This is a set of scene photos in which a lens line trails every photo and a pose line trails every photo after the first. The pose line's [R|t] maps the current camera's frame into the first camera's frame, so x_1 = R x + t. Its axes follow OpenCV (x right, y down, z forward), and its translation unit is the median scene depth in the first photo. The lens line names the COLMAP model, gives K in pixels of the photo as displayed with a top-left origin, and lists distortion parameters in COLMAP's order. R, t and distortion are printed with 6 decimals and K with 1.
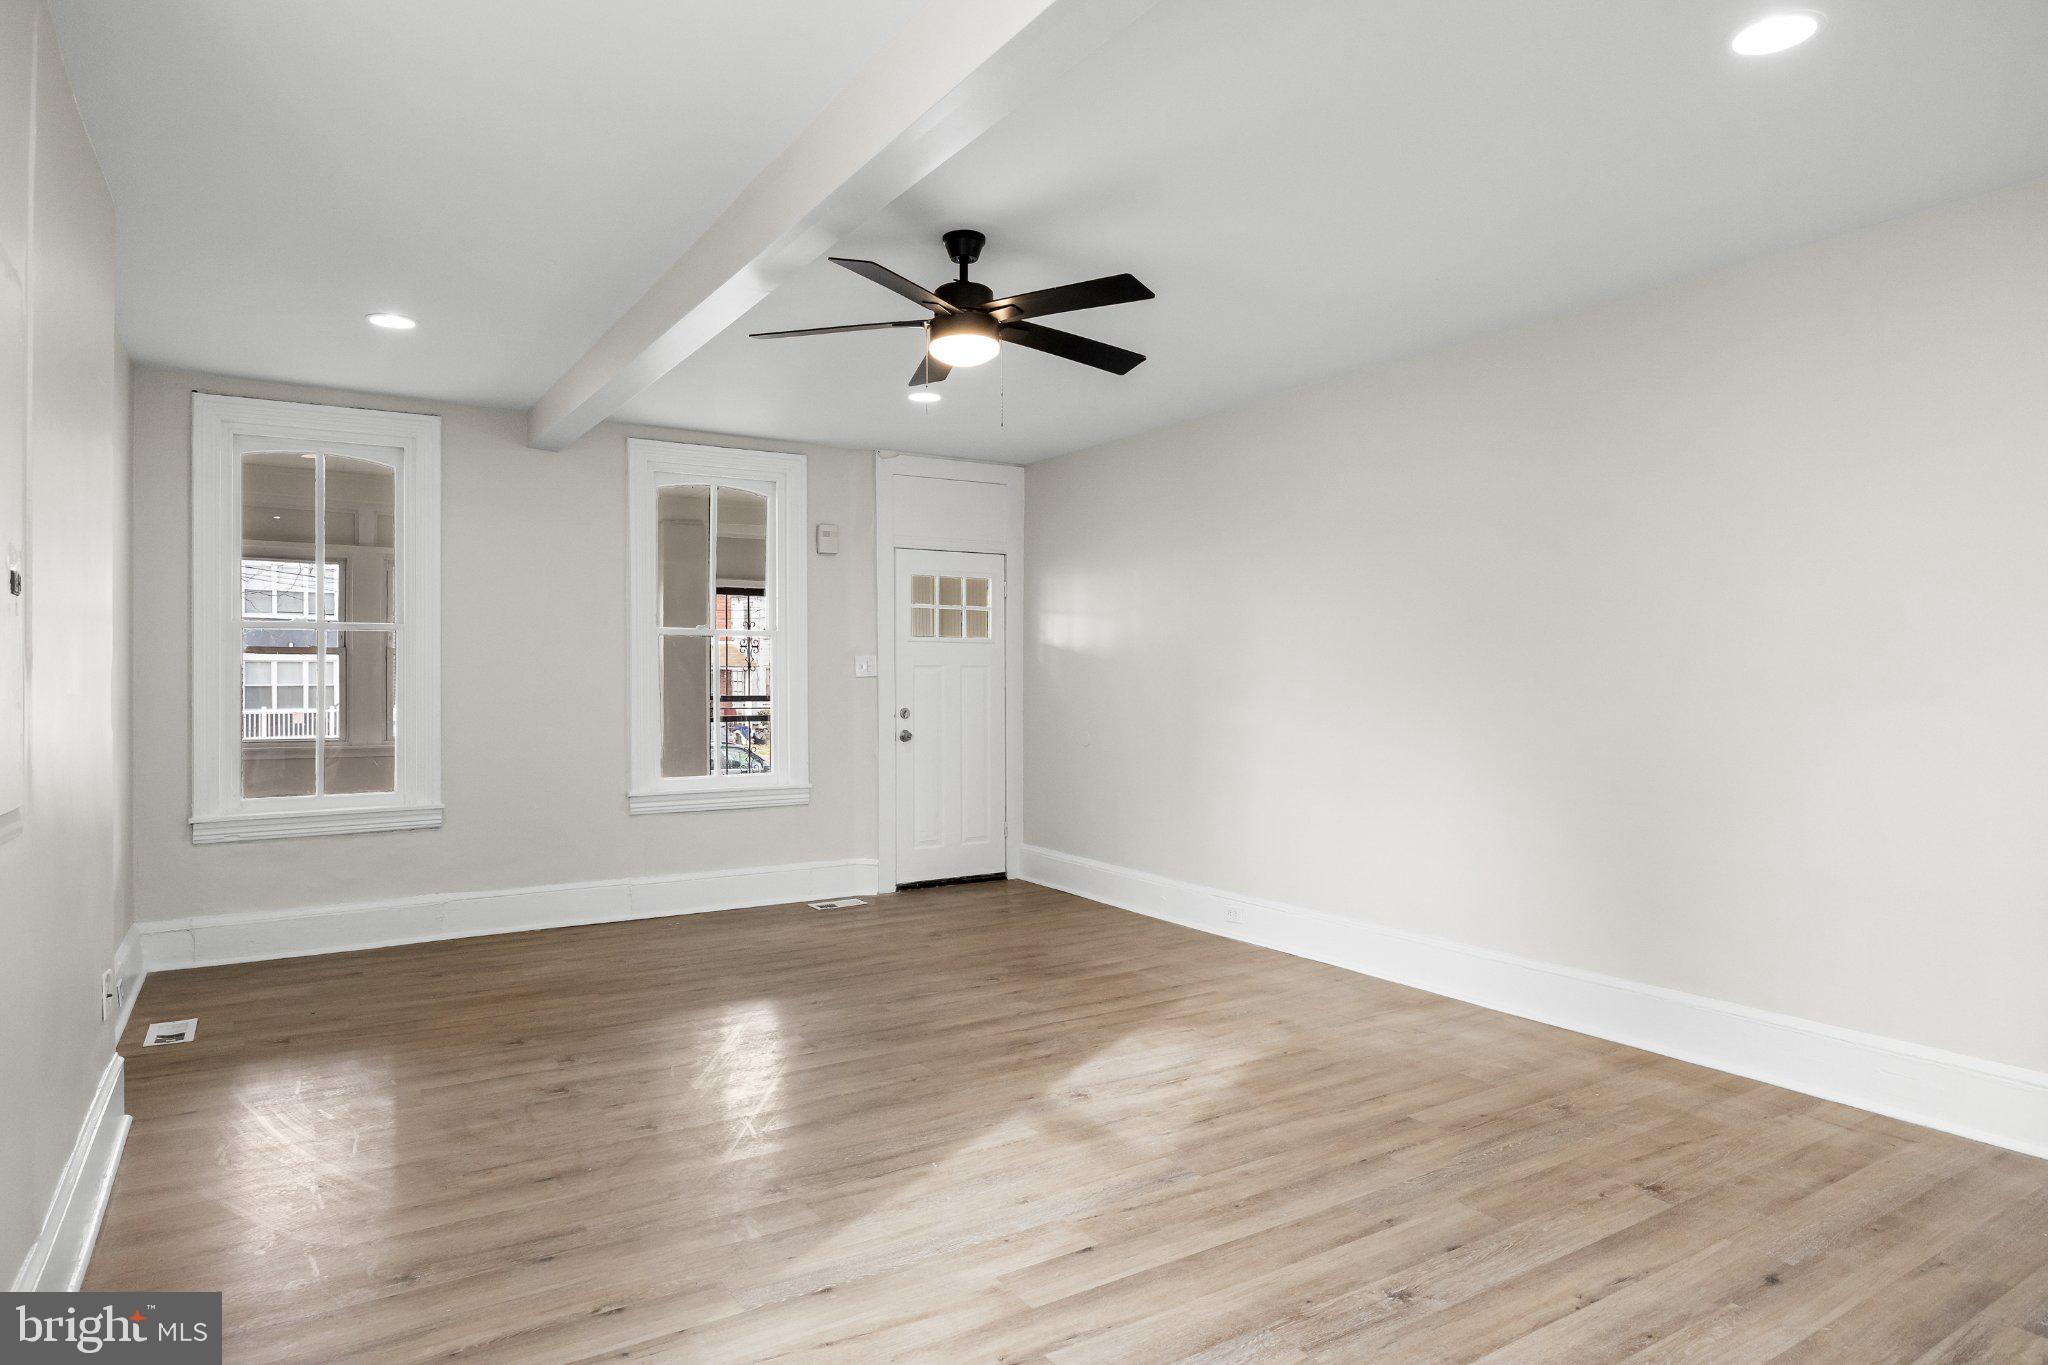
lens RADIAL K [[1184.2, 0, 1017.7], [0, 1184.2, 676.7], [0, 0, 1]] dist [-0.011334, 0.001625]
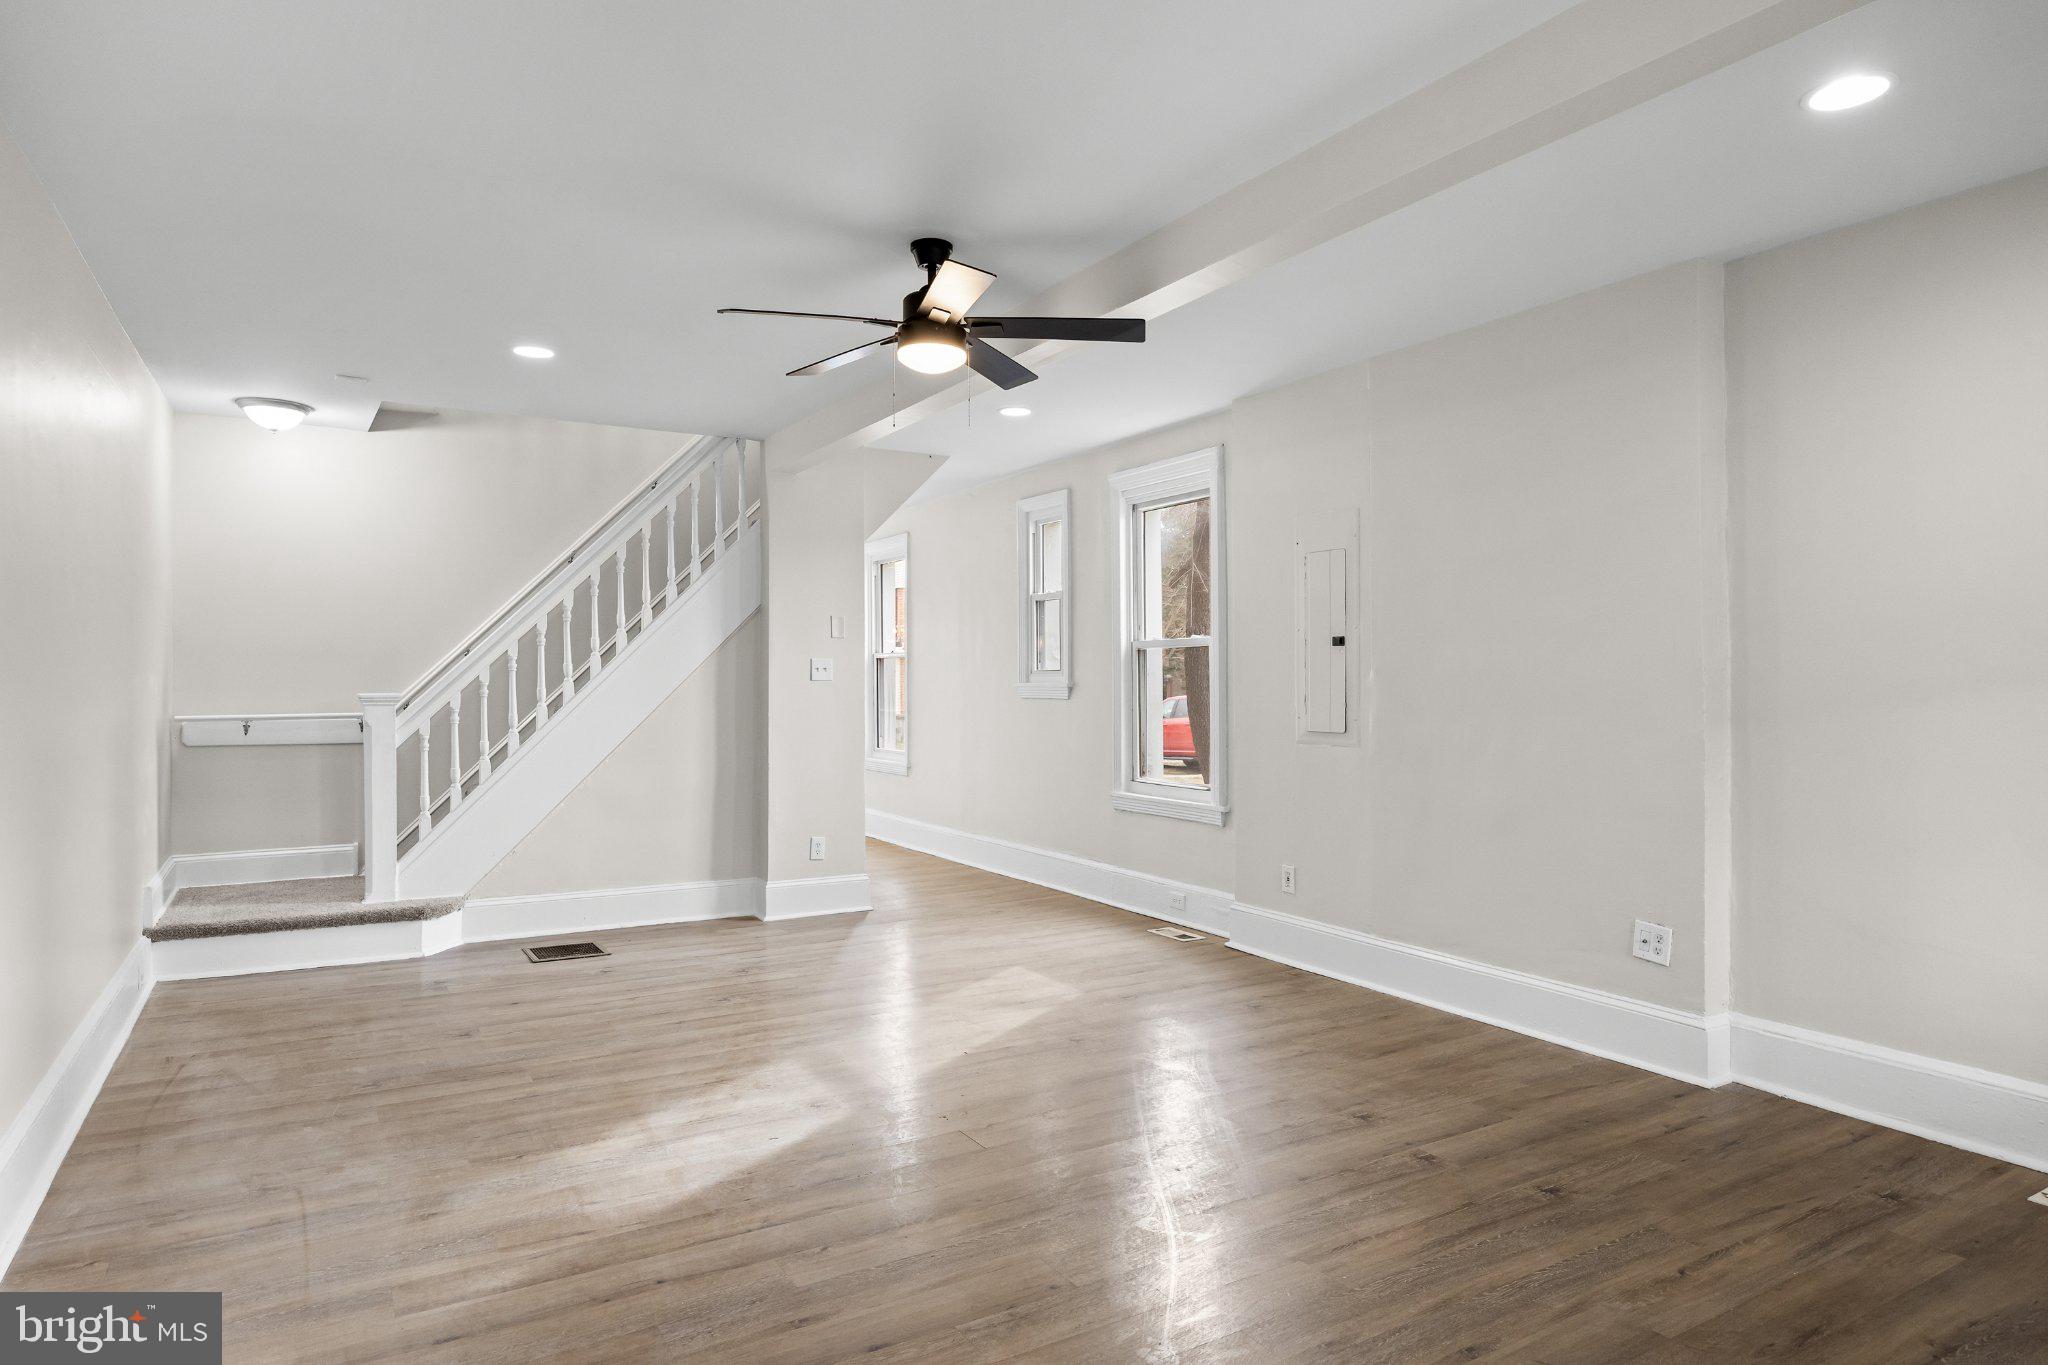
lens RADIAL K [[1184.2, 0, 1016.0], [0, 1184.2, 662.8], [0, 0, 1]] dist [-0.011334, 0.001625]
pose [[-0.999645, -0.001288, 0.026615, -0.150256], [-0.001741, 0.999854, -0.017004, 0.004123], [-0.026590, -0.017045, -0.999501, 2.182981]]
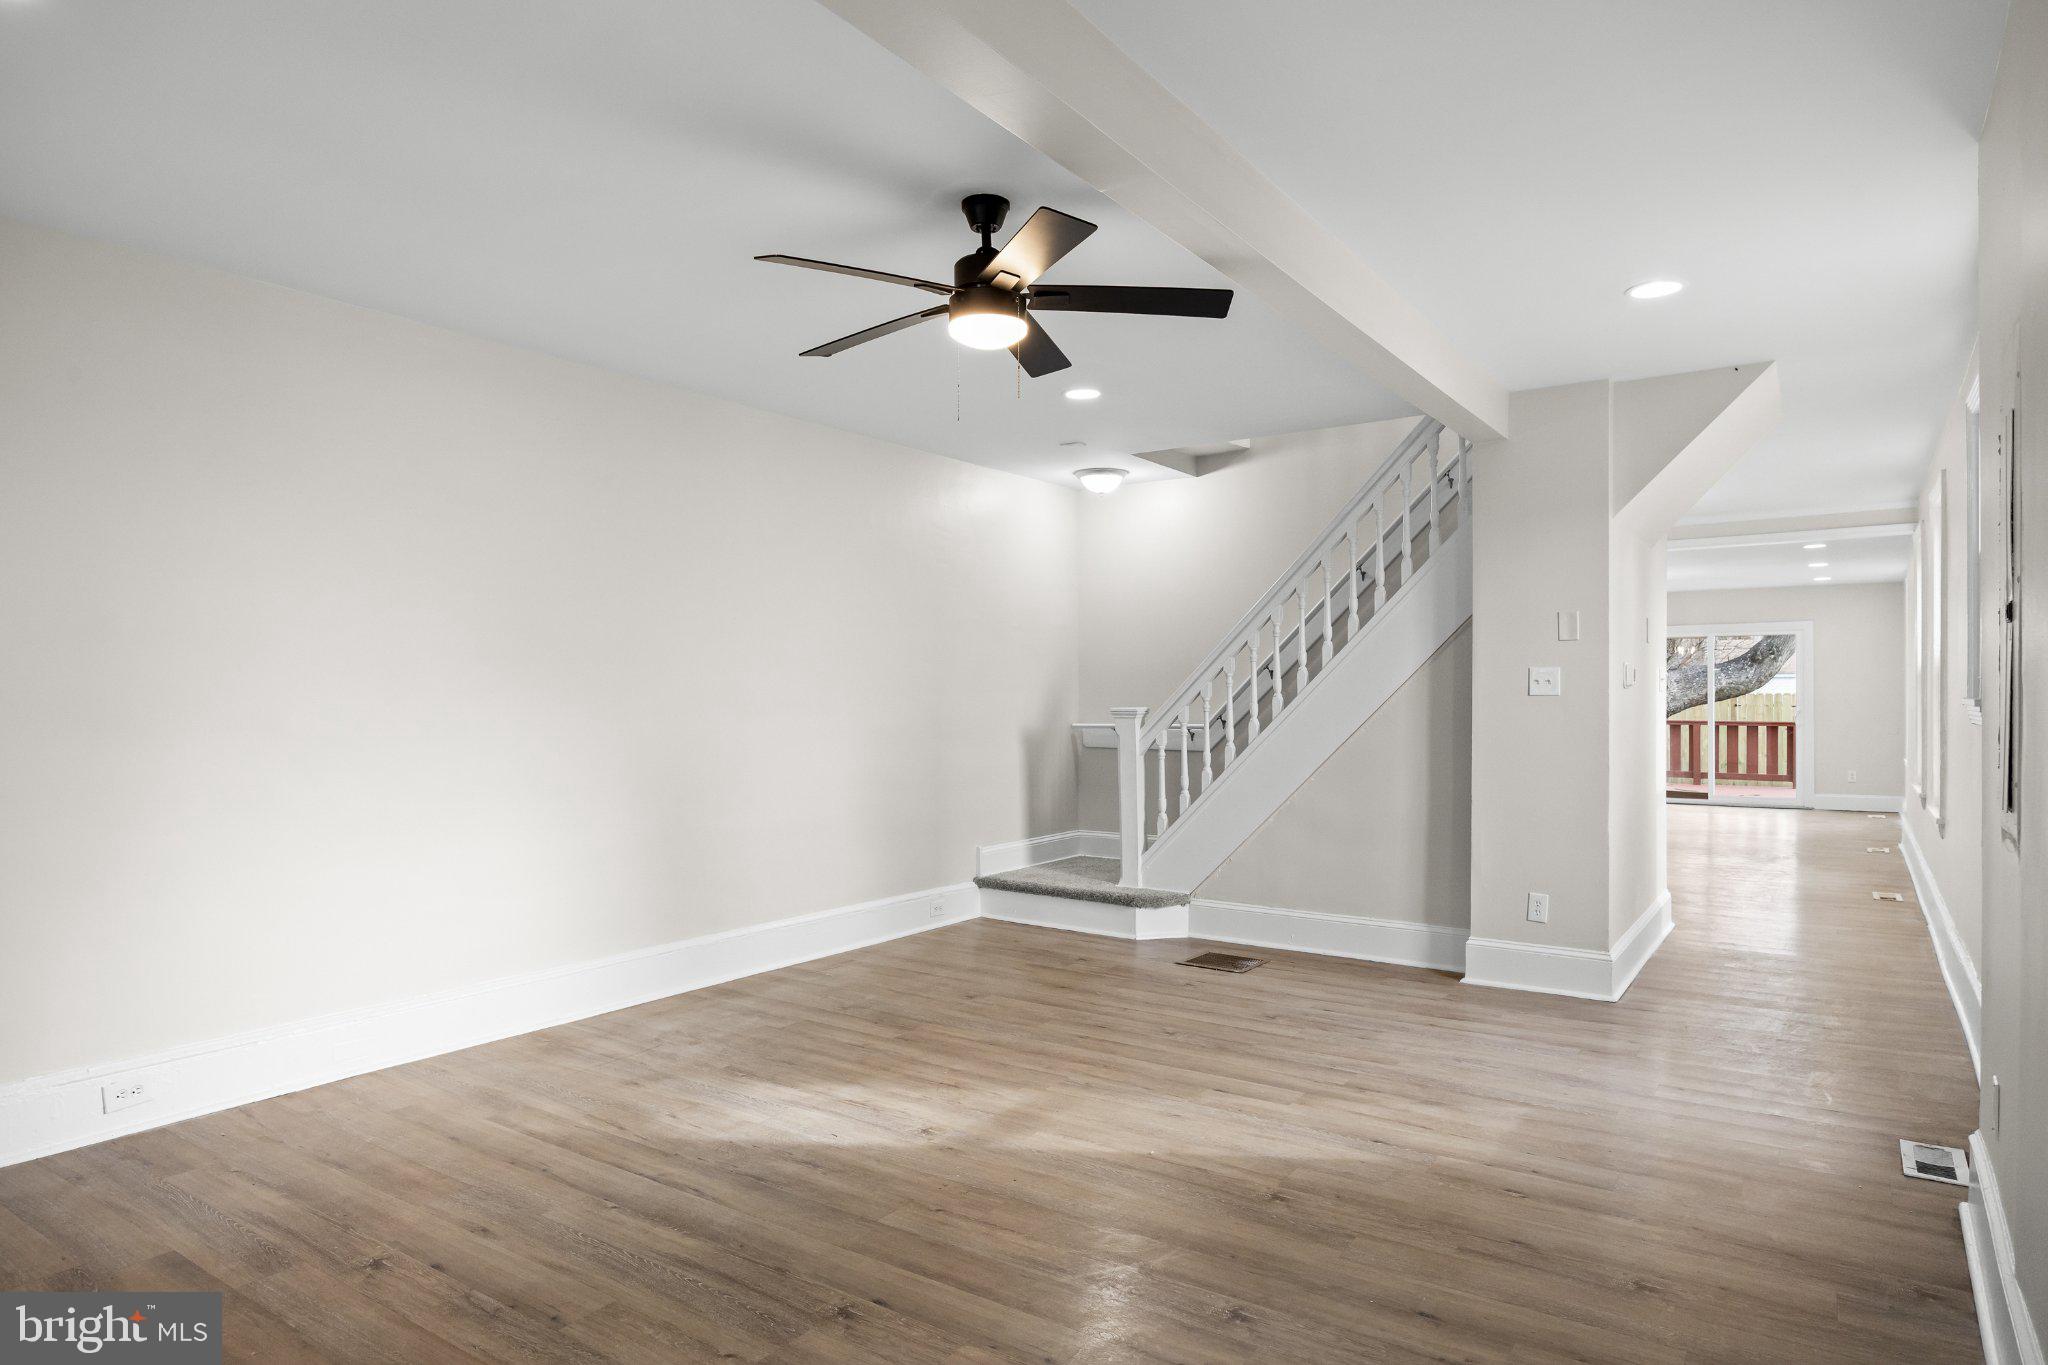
lens RADIAL K [[1184.2, 0, 1017.0], [0, 1184.2, 699.3], [0, 0, 1]] dist [-0.011334, 0.001625]
pose [[-0.387493, -0.003457, 0.921866, -0.946548], [0.000064, 0.999993, 0.003777, 0.000081], [-0.921873, 0.001523, -0.387490, 1.437461]]
